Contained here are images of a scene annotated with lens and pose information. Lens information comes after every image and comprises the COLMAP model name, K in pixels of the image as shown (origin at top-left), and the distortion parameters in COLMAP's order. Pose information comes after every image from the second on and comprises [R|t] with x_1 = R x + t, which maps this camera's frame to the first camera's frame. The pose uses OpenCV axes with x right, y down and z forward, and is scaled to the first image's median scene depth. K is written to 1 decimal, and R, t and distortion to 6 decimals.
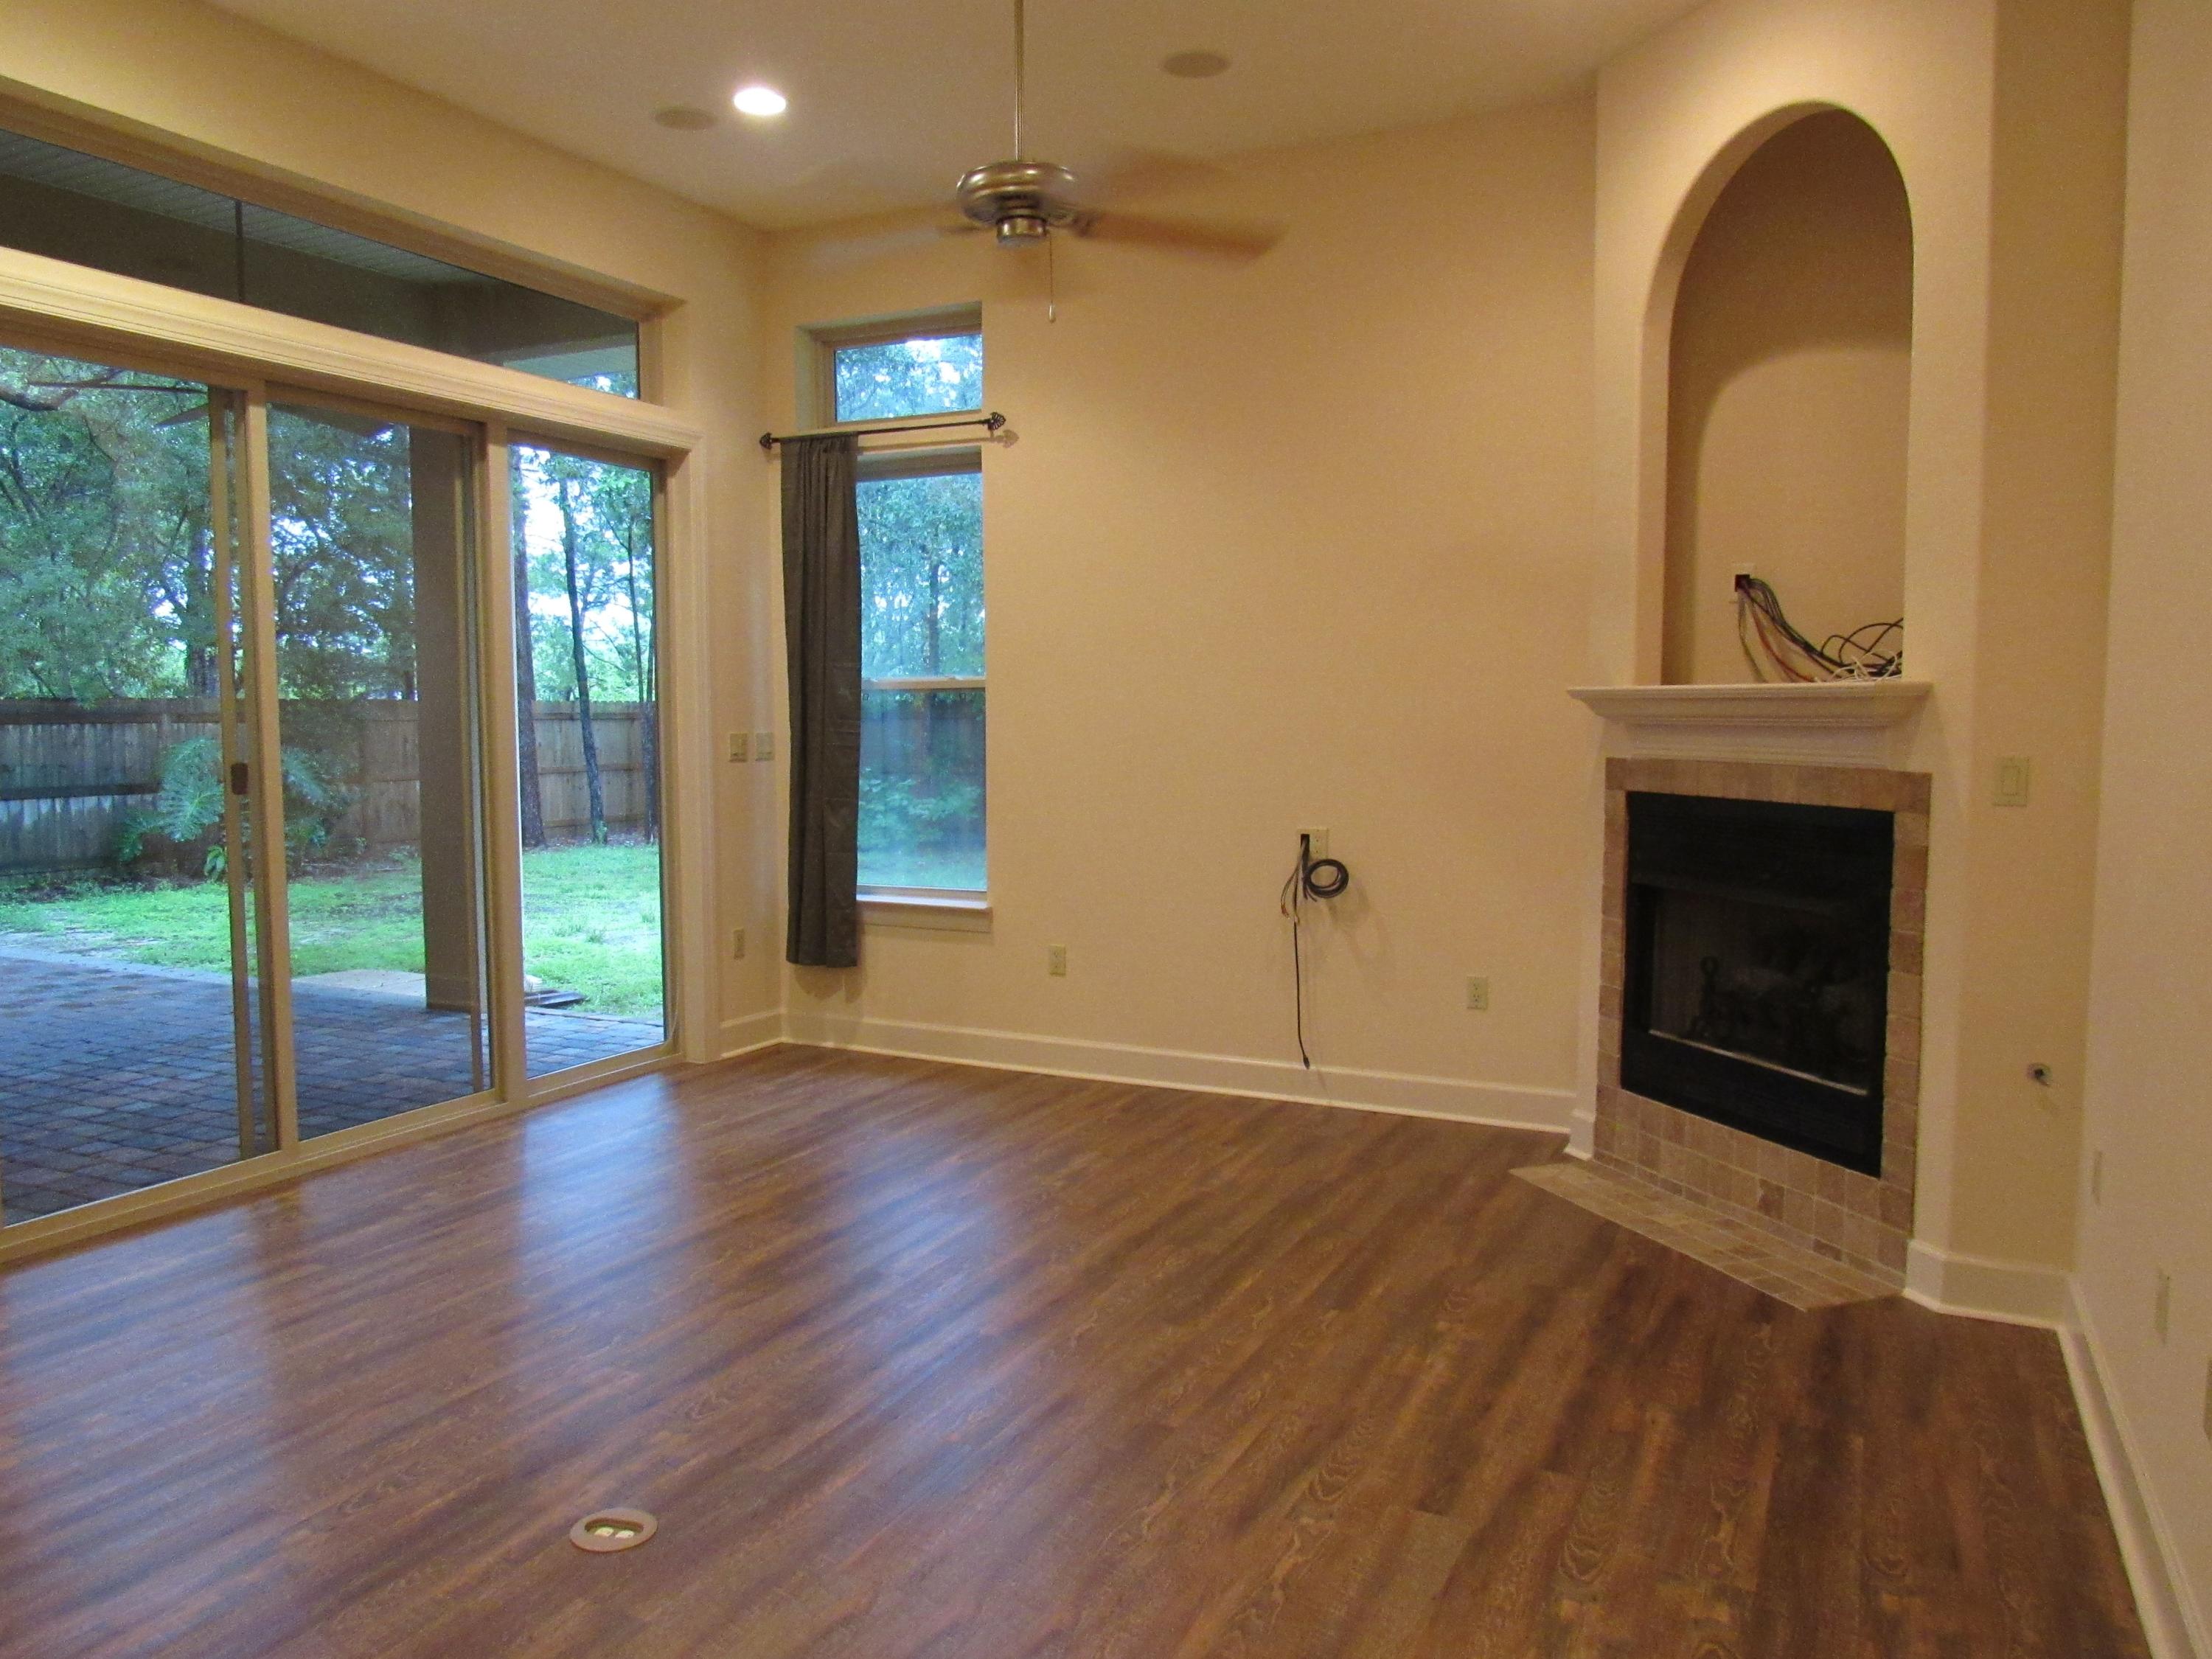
lens RADIAL K [[1581.9, 0, 1106.0], [0, 1581.9, 829.5], [0, 0, 1]] dist [-0.005259, -0.002721]
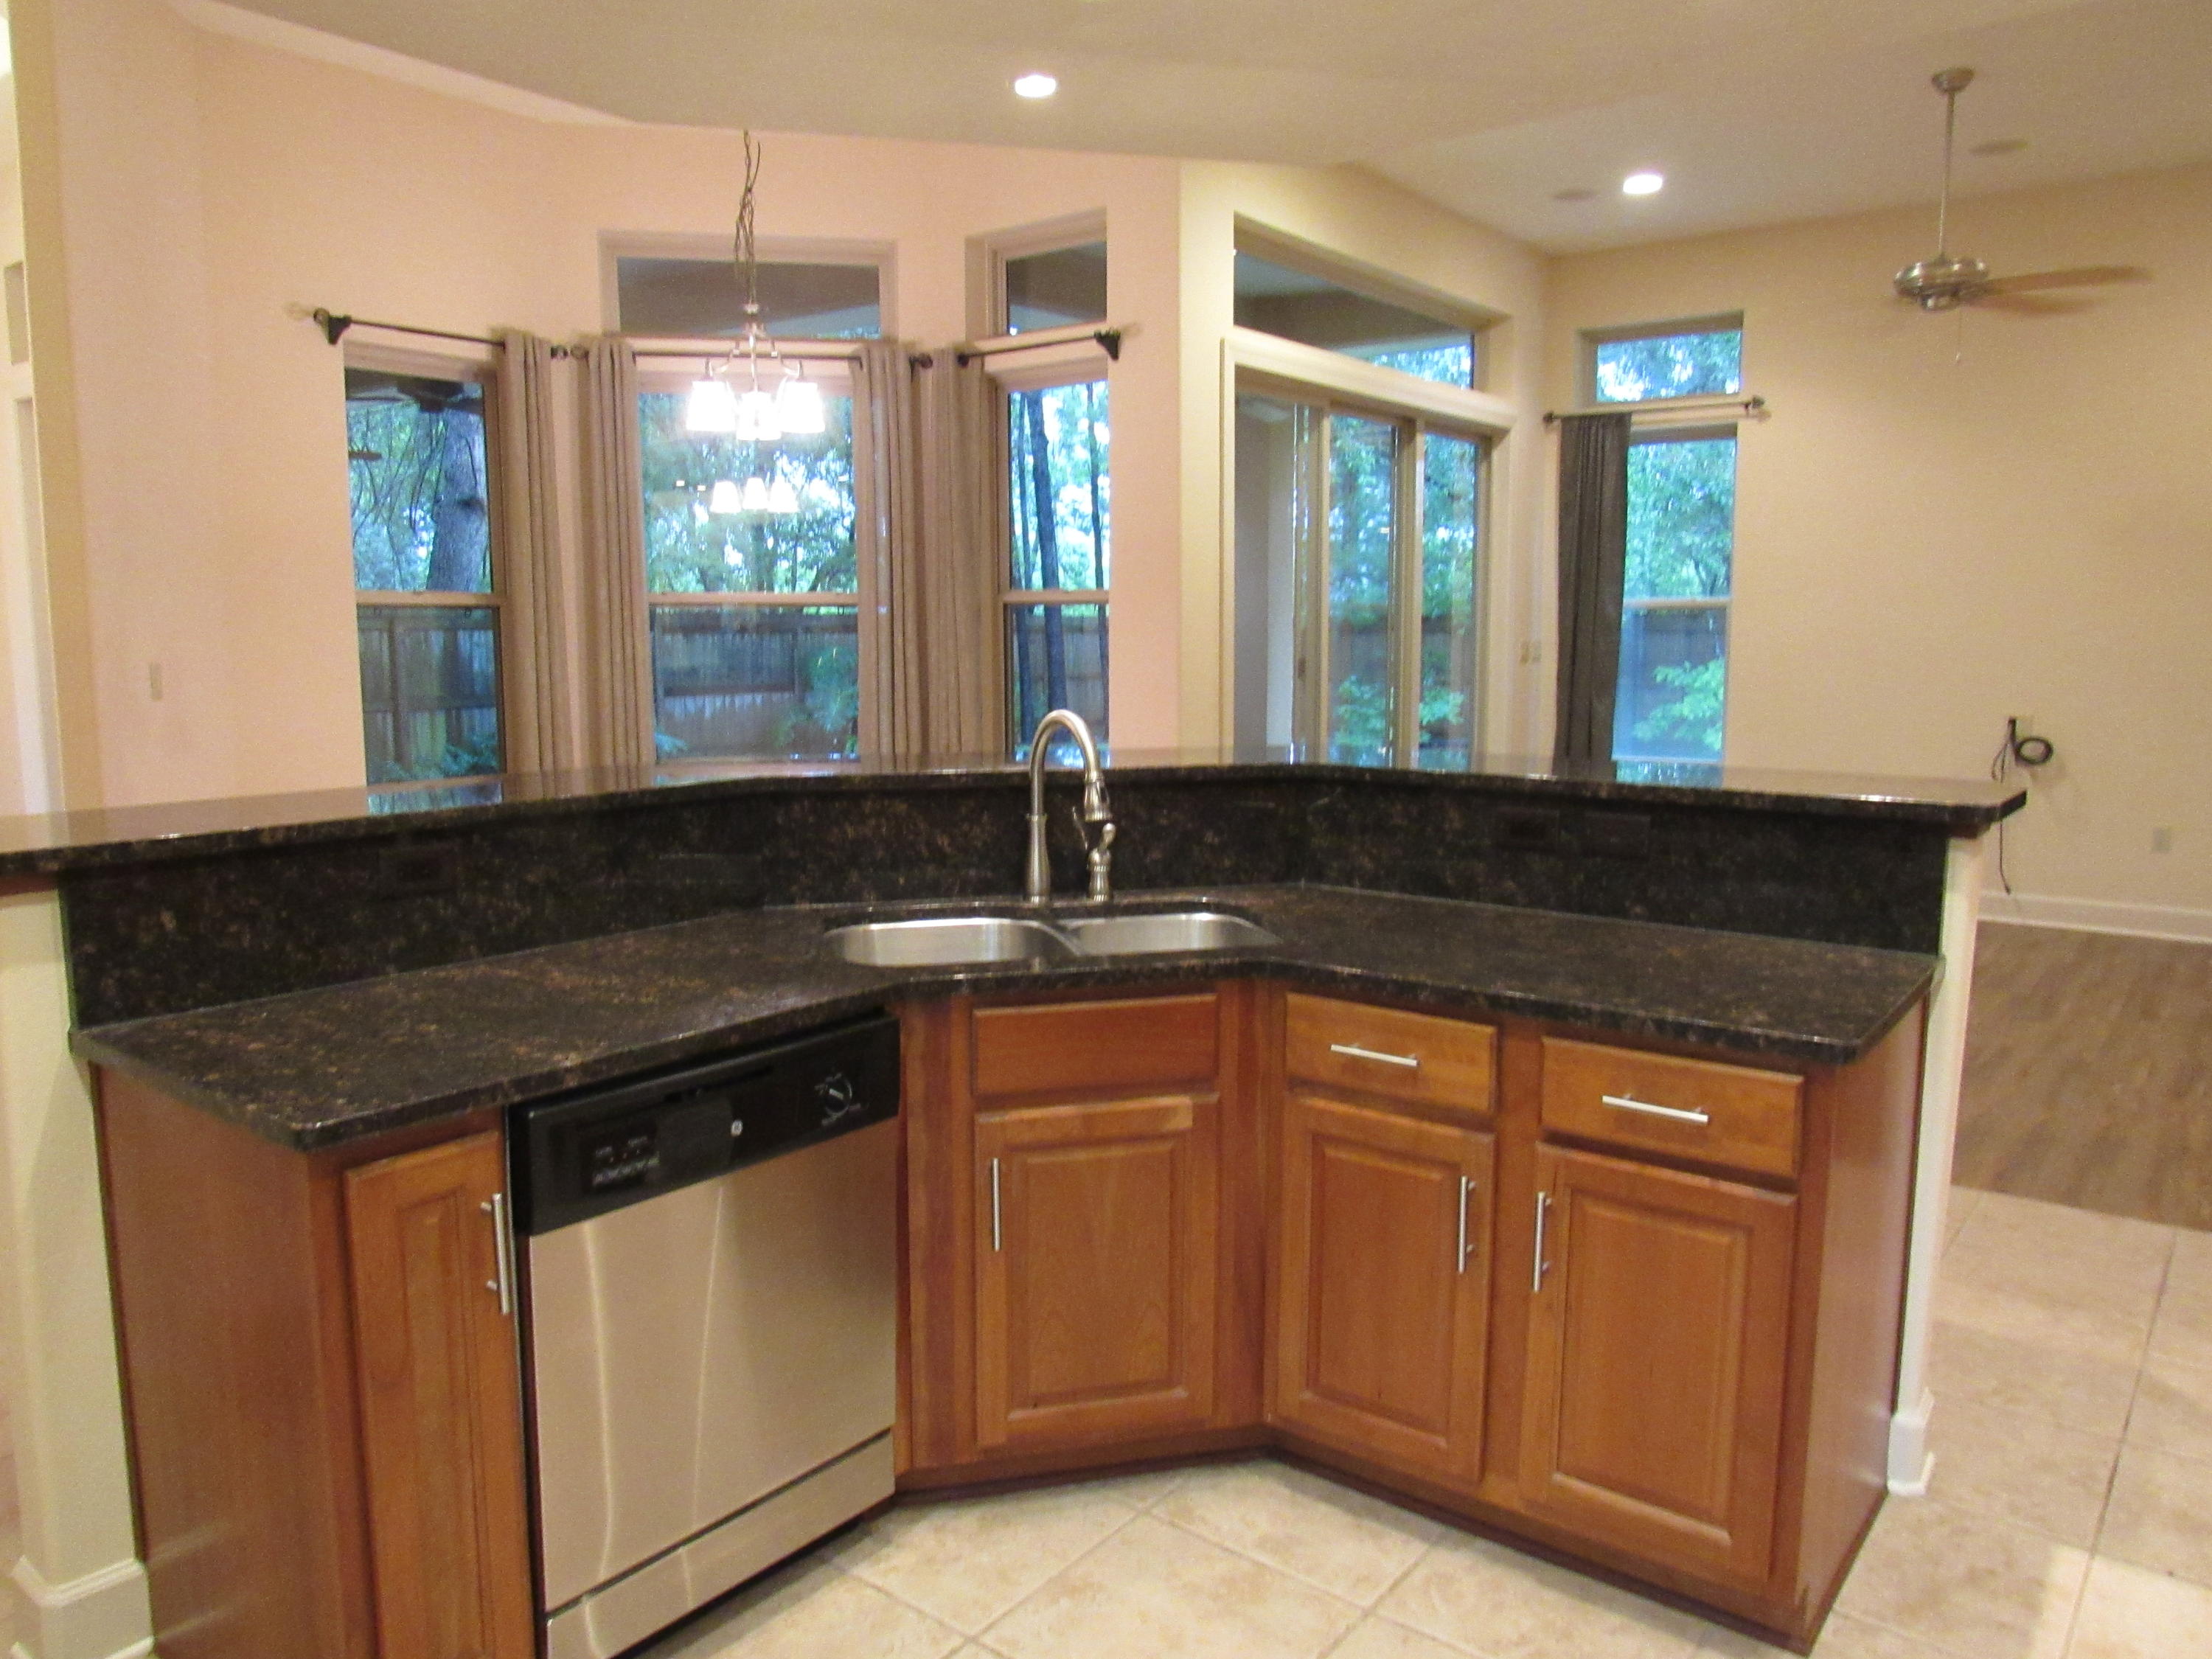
lens RADIAL K [[1586.3, 0, 1108.1], [0, 1586.3, 834.4], [0, 0, 1]] dist [-0.000650, 0.006896]
pose [[0.983069, 0.025479, -0.181455, -0.430184], [-0.015318, 0.998246, 0.057178, 0.040377], [0.182593, -0.053431, 0.981736, -0.508757]]
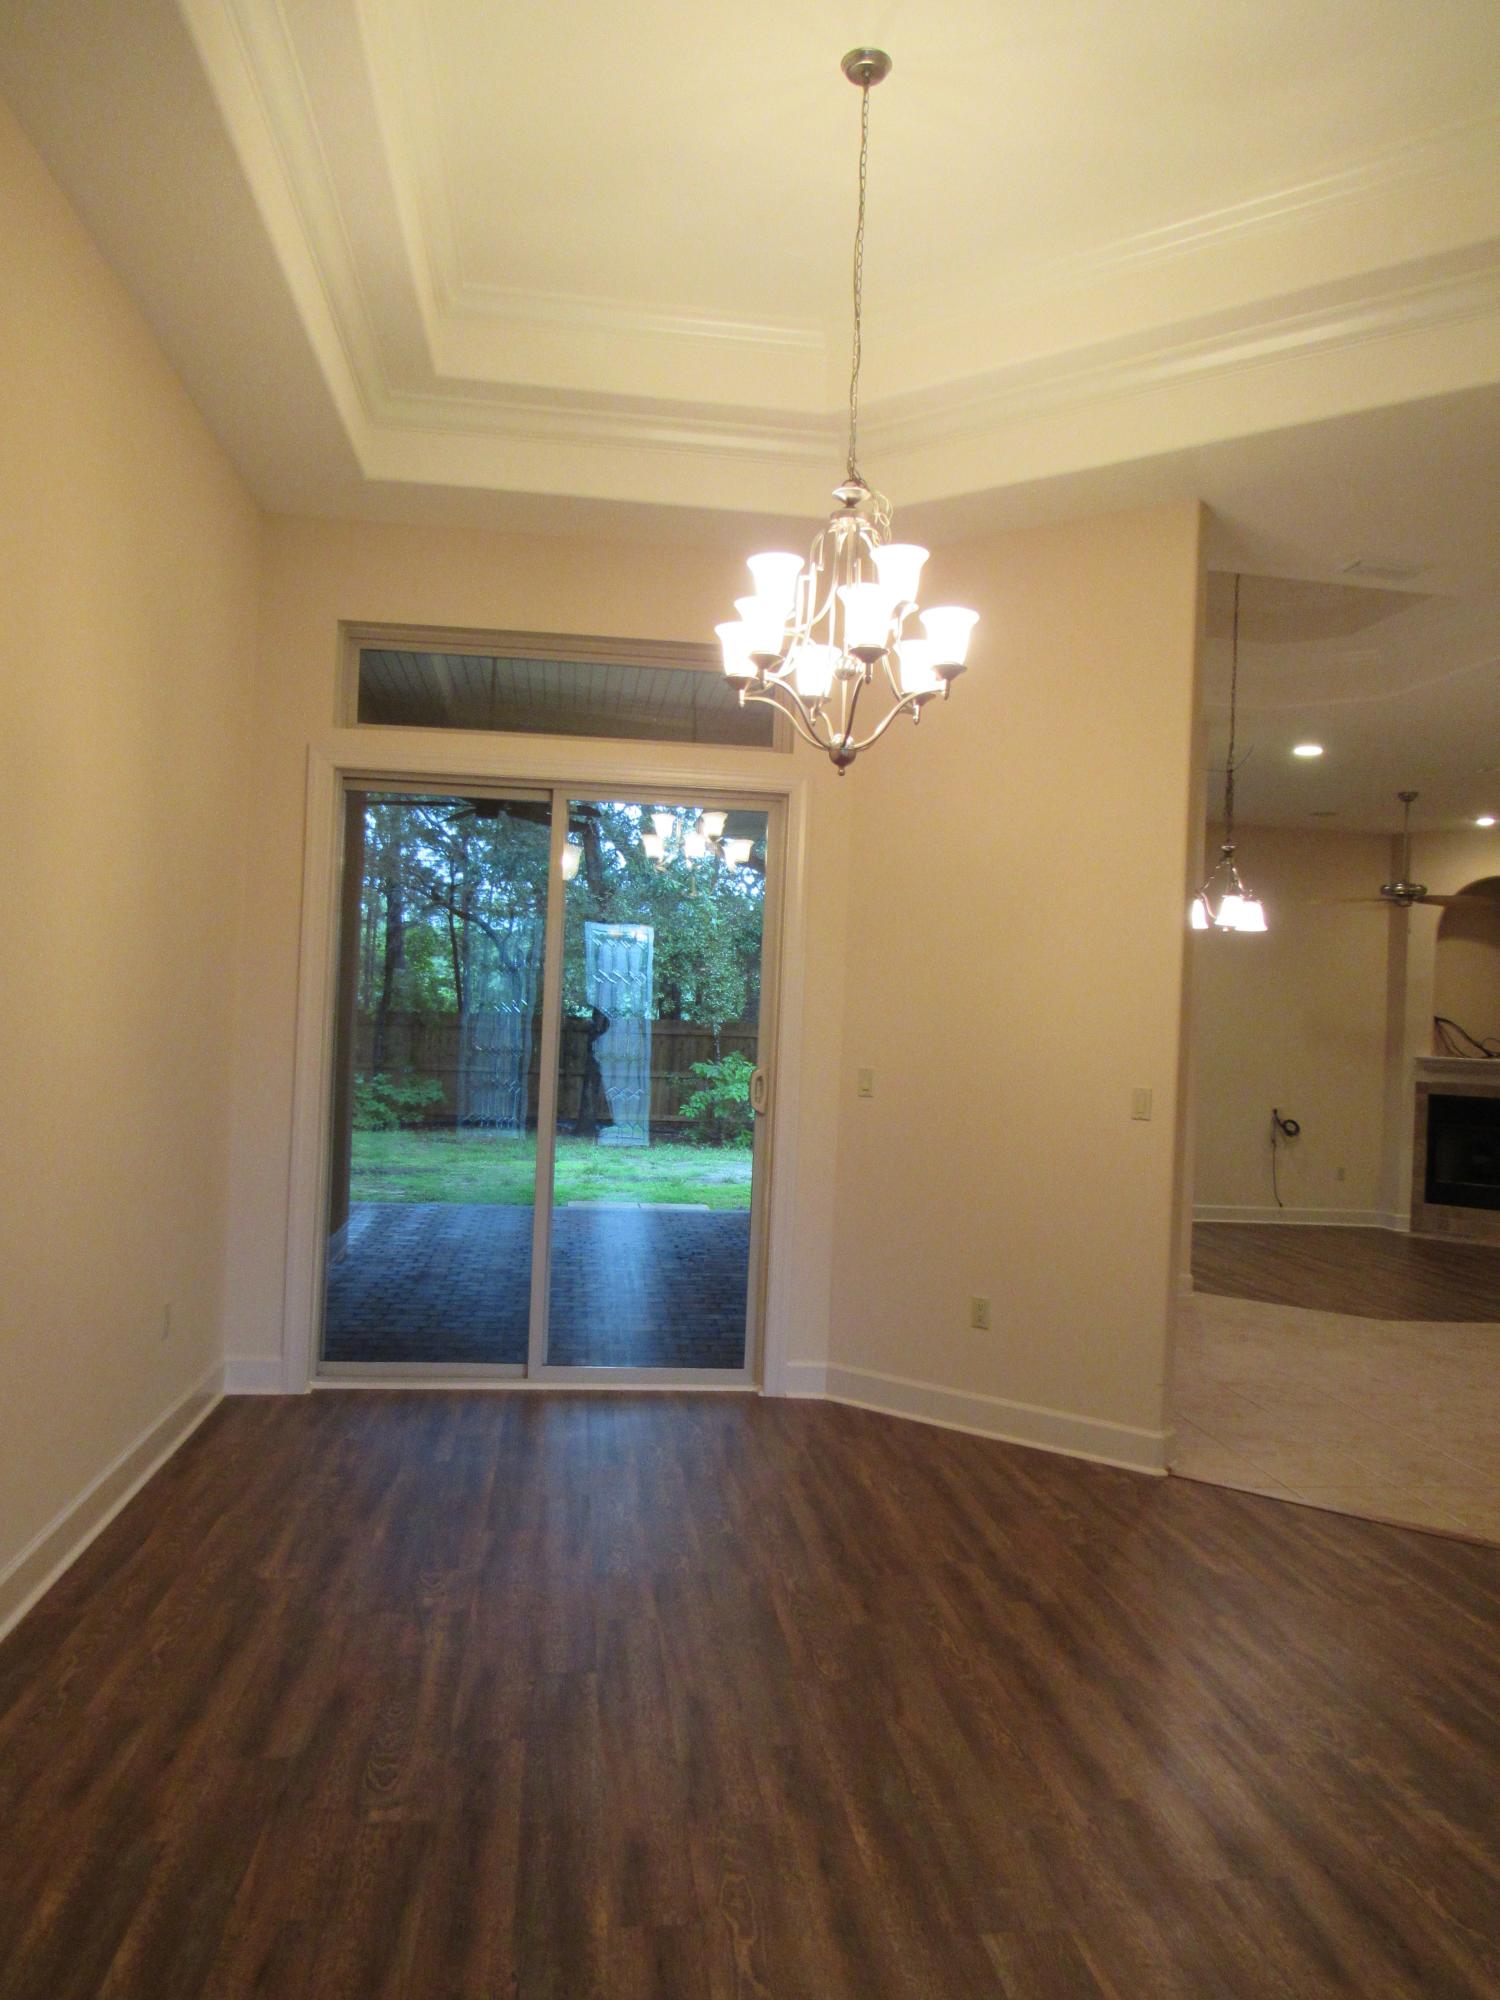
lens RADIAL K [[1430.3, 0, 748.3], [0, 1430.3, 1014.1], [0, 0, 1]] dist [-0.005259, -0.002721]
pose [[0.833877, 0.039716, 0.550520, -1.990377], [0.000674, 0.997334, -0.072971, 0.017344], [-0.551950, 0.061220, 0.831627, -0.417195]]
